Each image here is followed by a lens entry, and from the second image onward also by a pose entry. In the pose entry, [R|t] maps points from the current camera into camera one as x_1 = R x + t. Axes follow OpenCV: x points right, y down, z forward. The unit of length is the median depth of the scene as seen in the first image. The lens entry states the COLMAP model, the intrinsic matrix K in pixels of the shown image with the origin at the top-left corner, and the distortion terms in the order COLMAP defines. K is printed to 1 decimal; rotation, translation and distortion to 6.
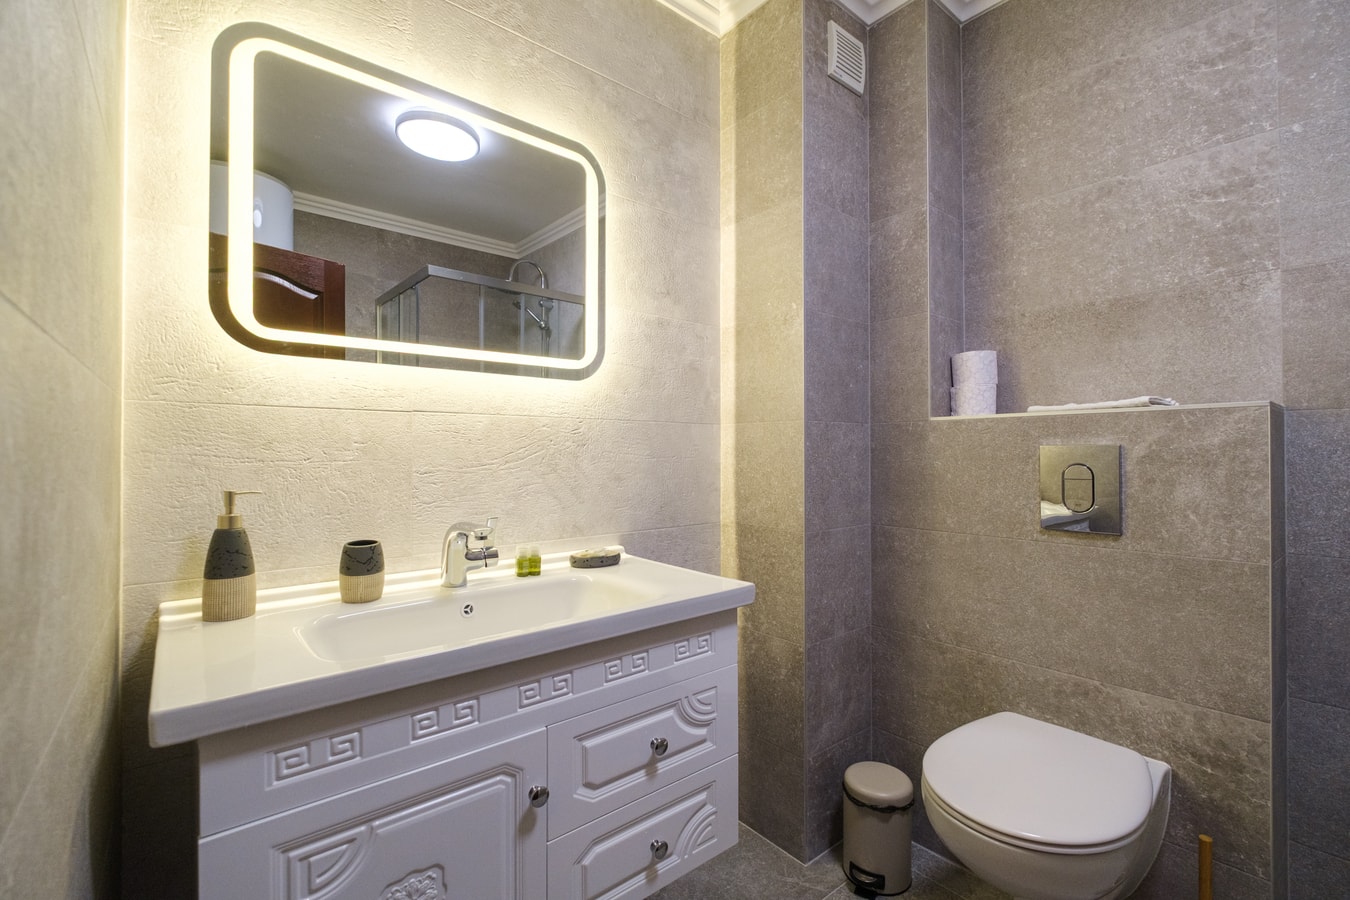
lens RADIAL K [[581.7, 0, 675.5], [0, 581.7, 453.3], [0, 0, 1]] dist [-0.003156, -0.000172]
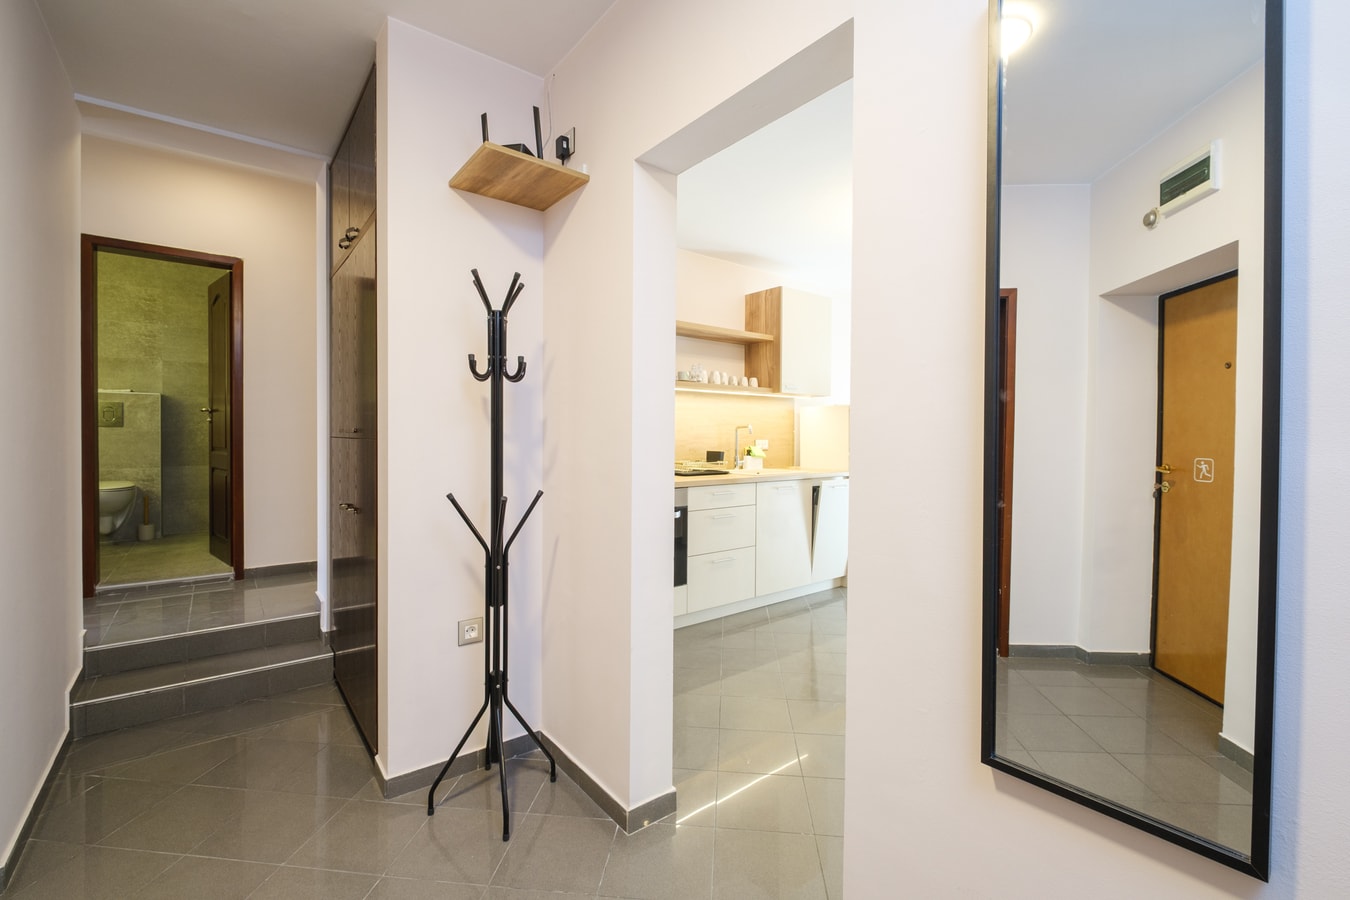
lens RADIAL K [[581.7, 0, 674.0], [0, 581.7, 444.4], [0, 0, 1]] dist [-0.003156, -0.000172]
pose [[0.033348, -0.014494, 0.999339, -2.843721], [-0.016462, 0.999751, 0.015049, 0.143411], [-0.999308, -0.016953, 0.033101, -2.668221]]
